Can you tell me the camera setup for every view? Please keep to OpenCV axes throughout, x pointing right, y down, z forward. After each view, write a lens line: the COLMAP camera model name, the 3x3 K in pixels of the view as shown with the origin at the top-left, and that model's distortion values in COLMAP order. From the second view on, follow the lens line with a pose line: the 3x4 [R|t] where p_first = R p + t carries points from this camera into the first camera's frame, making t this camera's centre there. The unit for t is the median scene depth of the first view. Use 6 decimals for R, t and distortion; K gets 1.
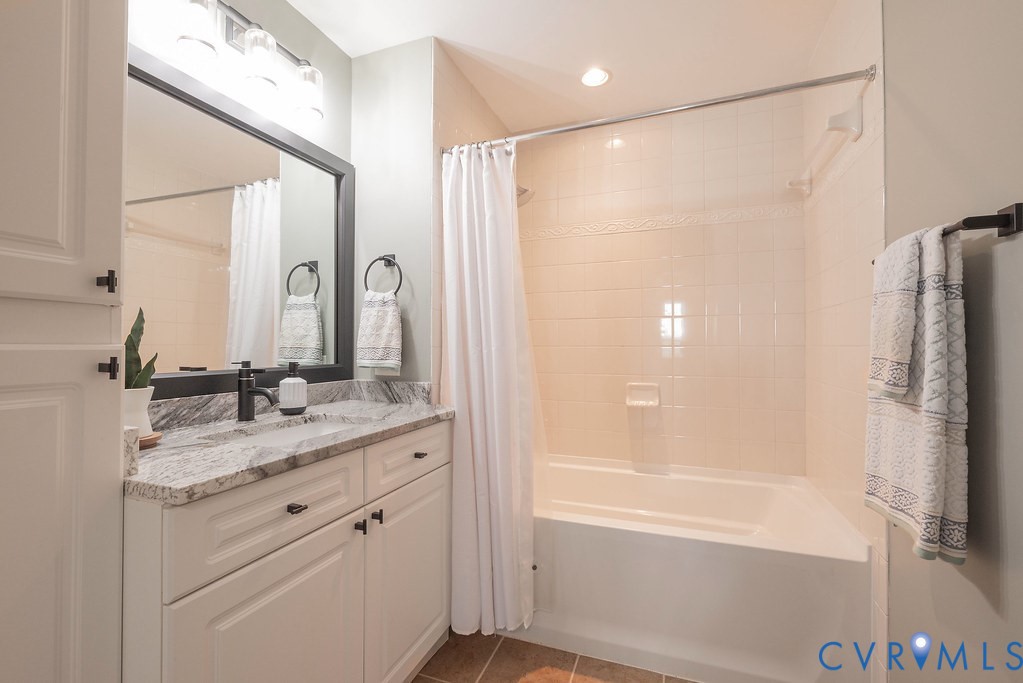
lens RADIAL K [[439.6, 0, 512.5], [0, 439.6, 341.4], [0, 0, 1]] dist [-0.002146, 0.001346]
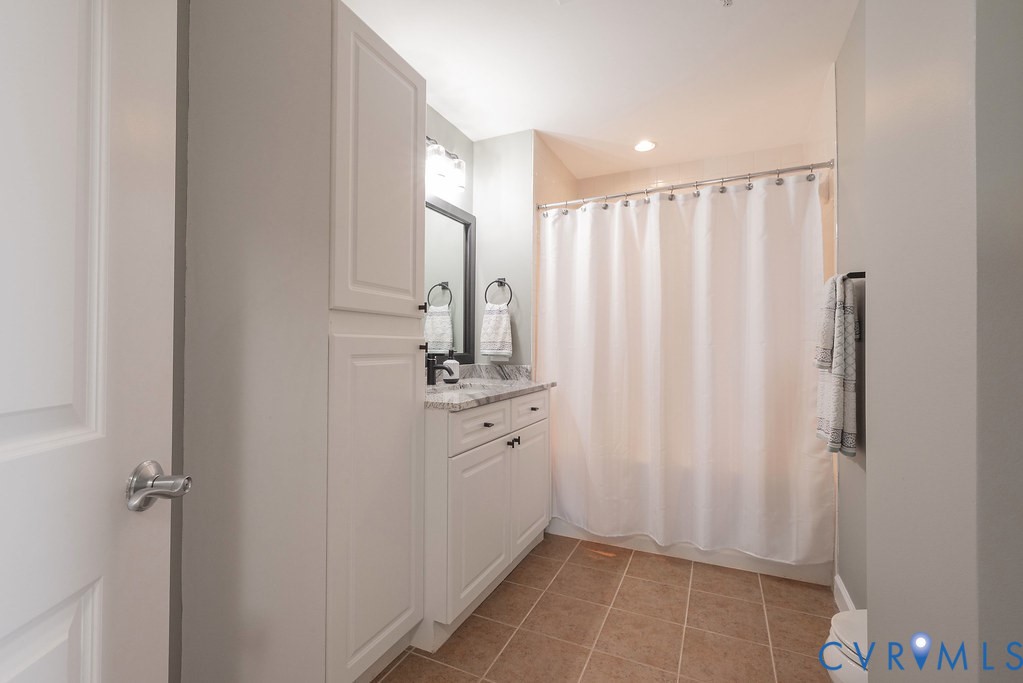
lens RADIAL K [[439.6, 0, 511.1], [0, 439.6, 341.7], [0, 0, 1]] dist [-0.002146, 0.001346]
pose [[0.996560, 0.003526, -0.082800, -0.156607], [-0.003374, 0.999992, 0.001976, 0.013176], [0.082806, -0.001690, 0.996564, -0.560611]]
